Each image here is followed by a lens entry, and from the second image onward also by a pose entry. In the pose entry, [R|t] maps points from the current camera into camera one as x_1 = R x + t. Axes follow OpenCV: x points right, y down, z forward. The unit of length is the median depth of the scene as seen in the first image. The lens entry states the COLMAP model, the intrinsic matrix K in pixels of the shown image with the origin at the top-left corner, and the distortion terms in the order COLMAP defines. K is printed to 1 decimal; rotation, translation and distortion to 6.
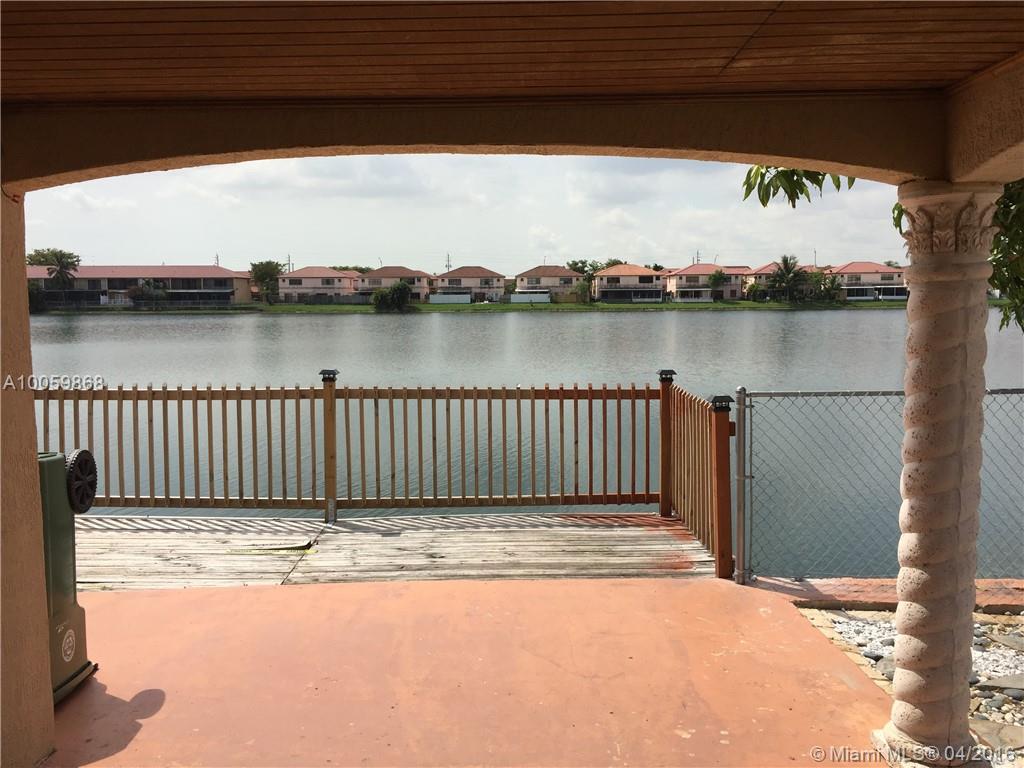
lens RADIAL K [[875.7, 0, 514.7], [0, 875.7, 384.7], [0, 0, 1]] dist [0.071089, -0.090461]
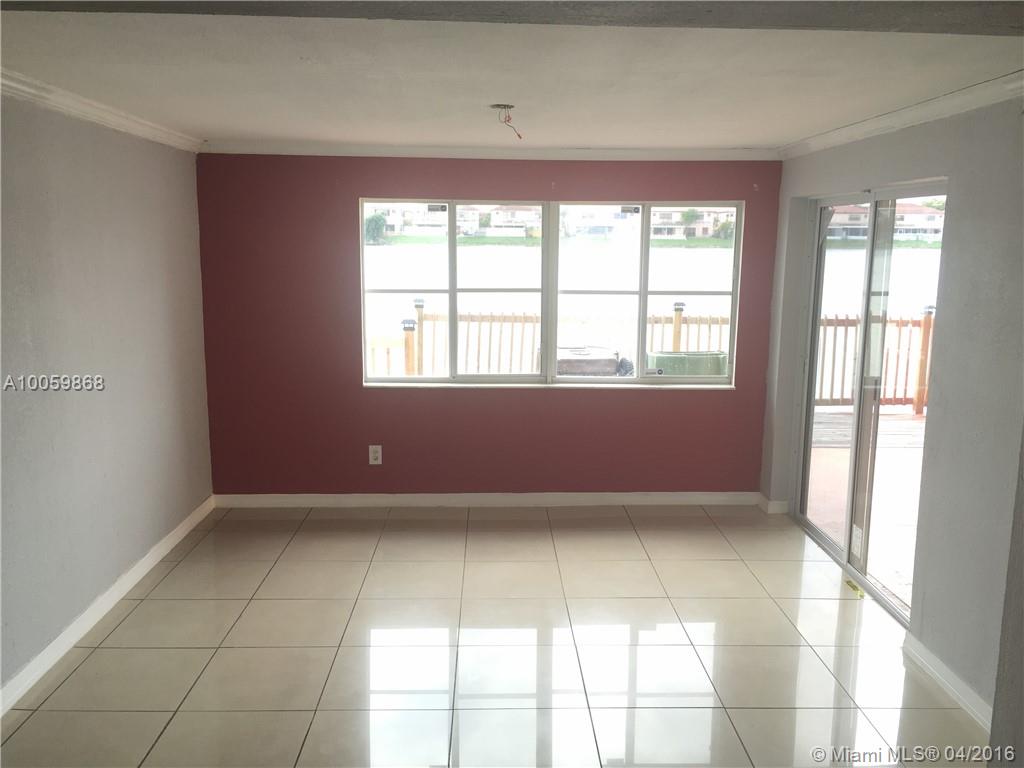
lens RADIAL K [[875.7, 0, 508.4], [0, 875.7, 389.7], [0, 0, 1]] dist [0.071089, -0.090461]
pose [[0.998960, 0.010577, 0.044349, -0.521938], [-0.014103, 0.996699, 0.079954, 0.012258], [-0.043357, -0.080496, 0.995812, -0.328994]]
